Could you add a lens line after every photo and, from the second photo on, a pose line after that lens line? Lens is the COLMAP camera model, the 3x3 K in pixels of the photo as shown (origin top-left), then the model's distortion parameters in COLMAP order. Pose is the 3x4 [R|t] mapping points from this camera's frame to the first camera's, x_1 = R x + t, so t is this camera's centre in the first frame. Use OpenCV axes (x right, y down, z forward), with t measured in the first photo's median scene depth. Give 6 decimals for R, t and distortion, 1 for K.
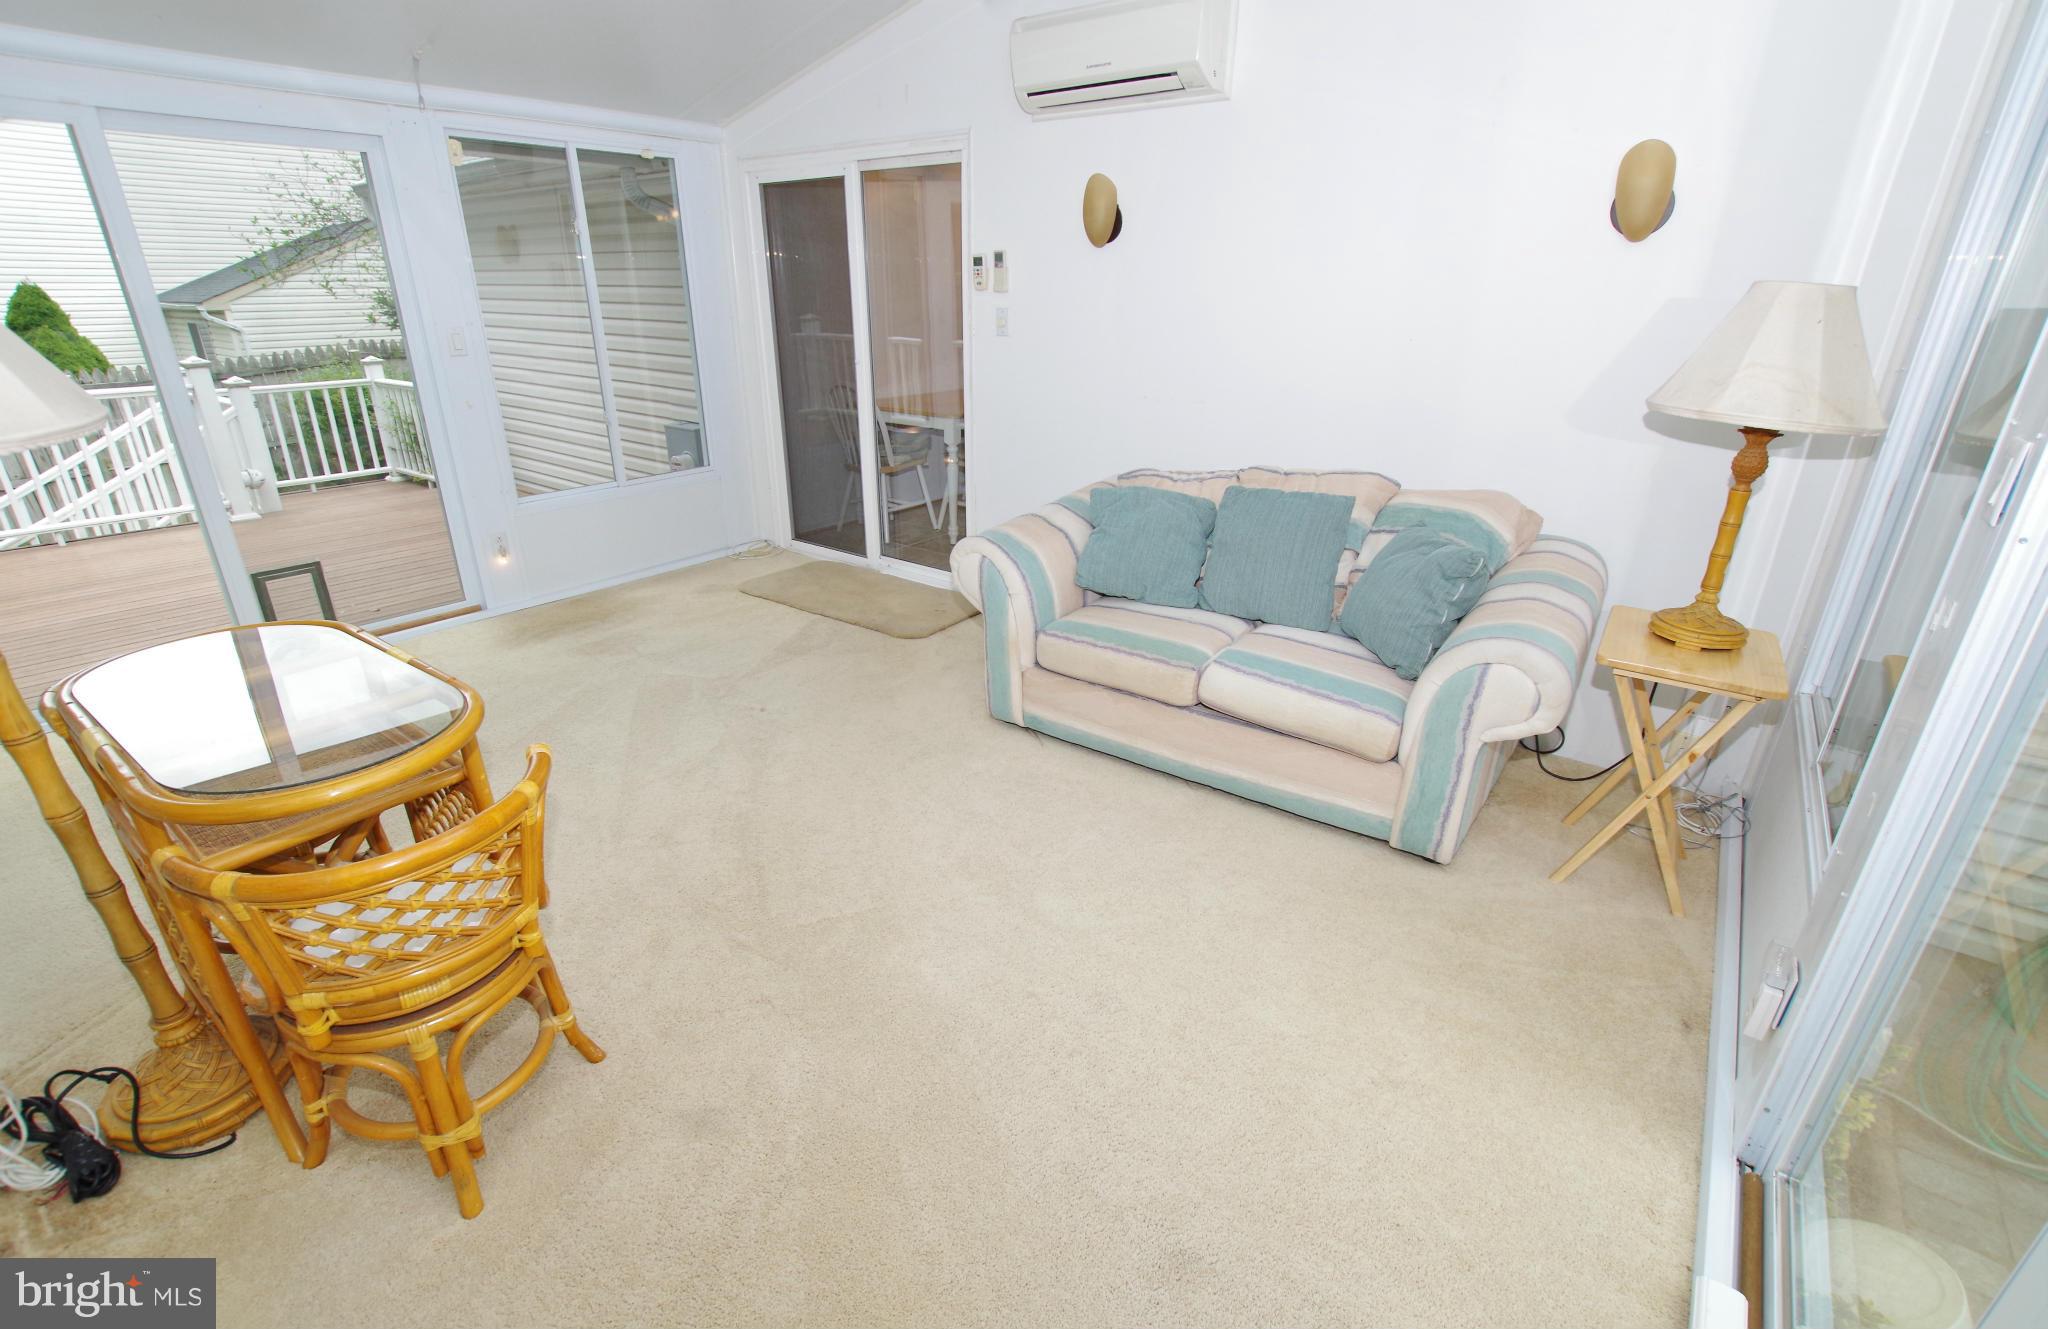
lens RADIAL K [[918.0, 0, 1024.0], [0, 918.0, 664.5], [0, 0, 1]] dist [0.001547, 0.000227]
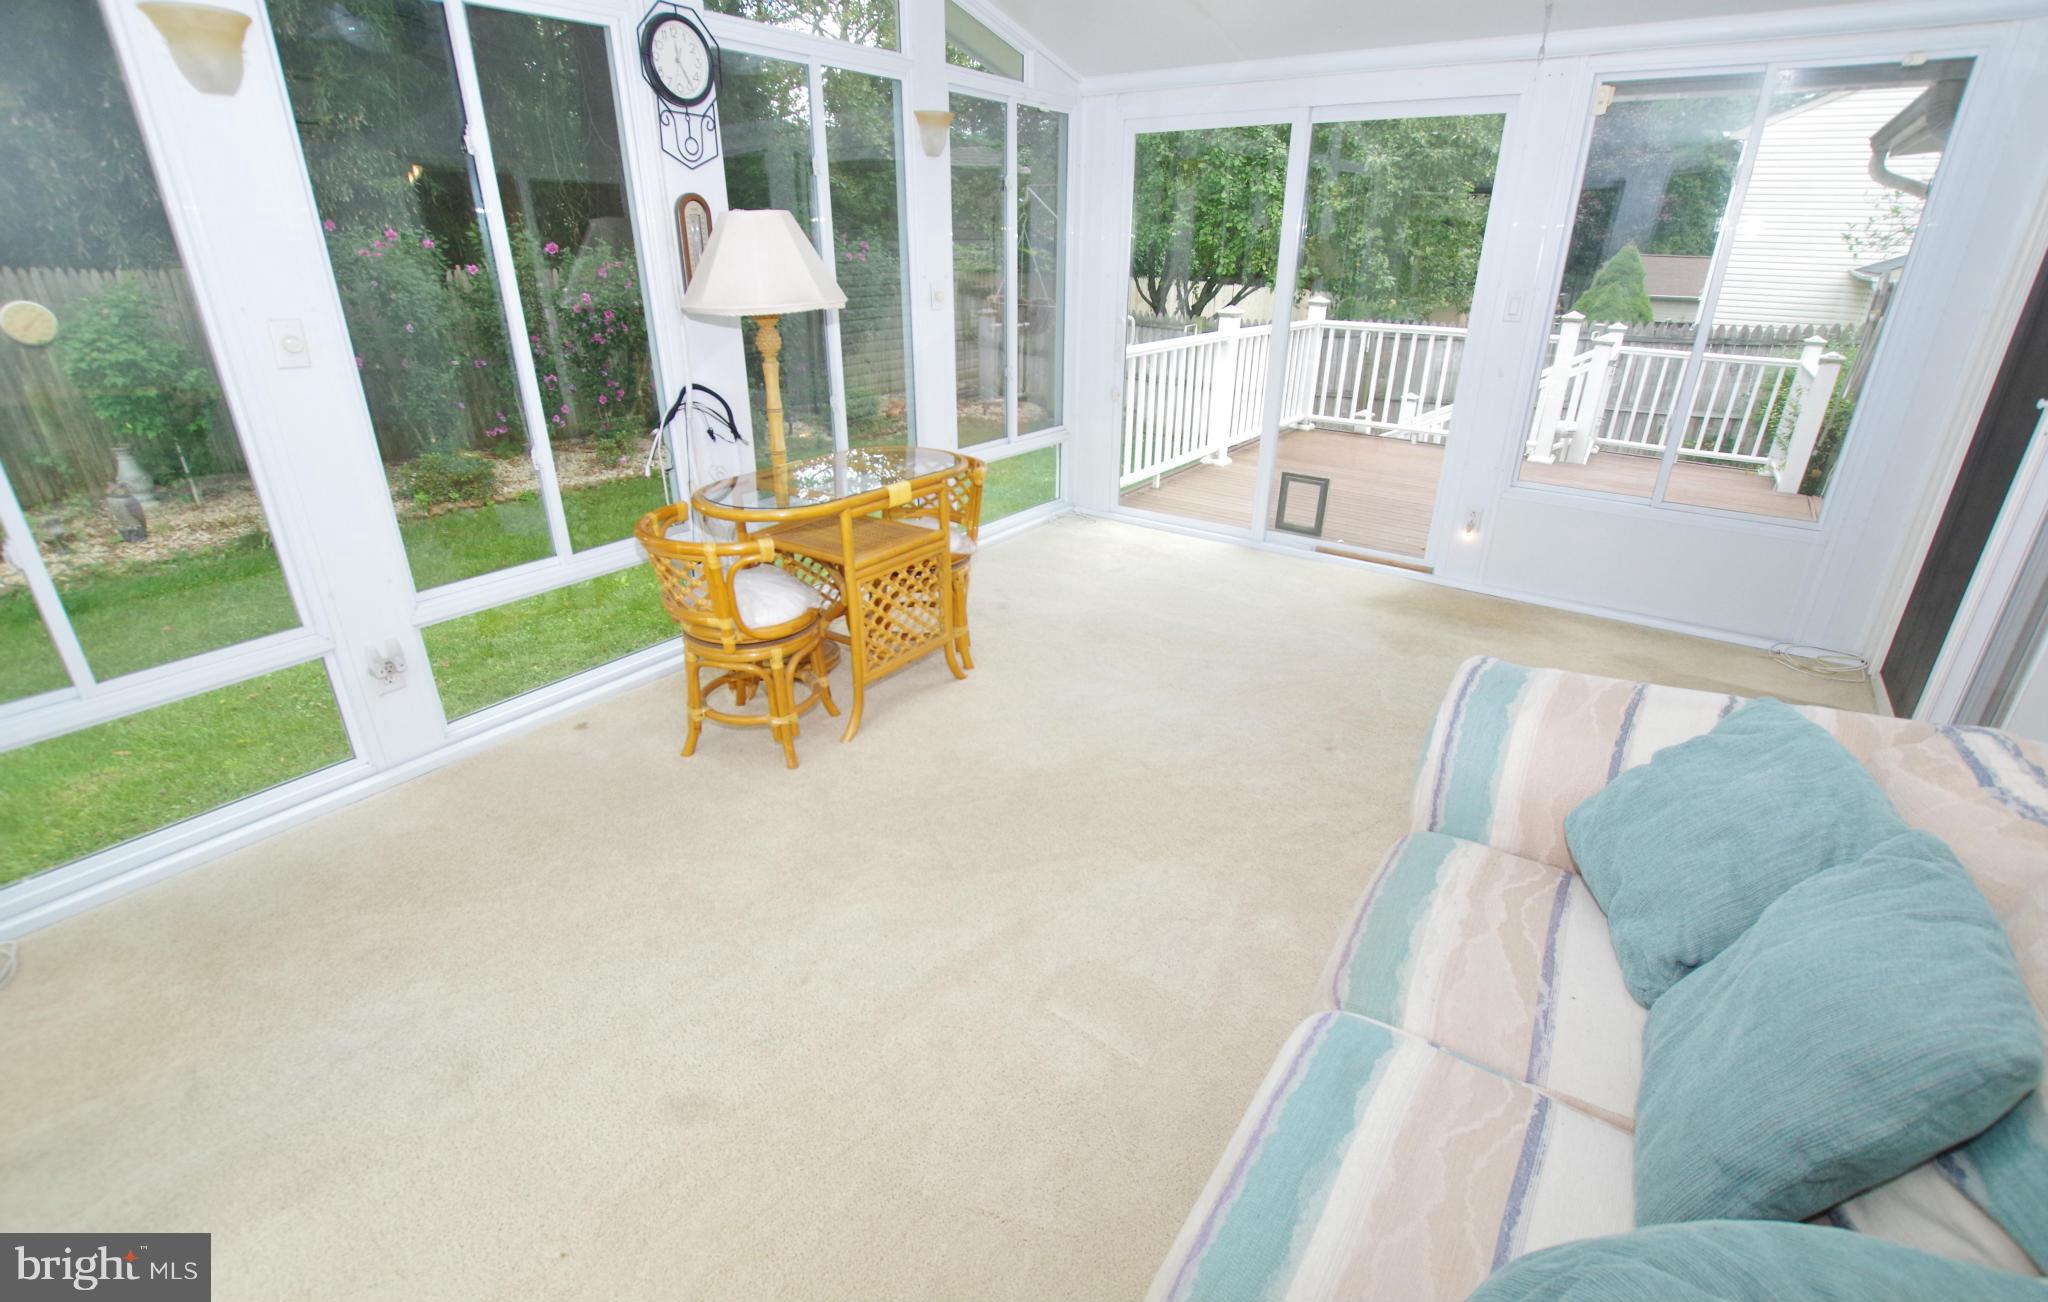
lens RADIAL K [[947.3, 0, 1024.0], [0, 947.3, 651.0], [0, 0, 1]] dist [-0.001800, -0.000281]
pose [[0.029934, 0.398010, -0.916892, 0.373883], [-0.400869, 0.845082, 0.353751, -0.175748], [0.915646, 0.356964, 0.184846, 0.438420]]
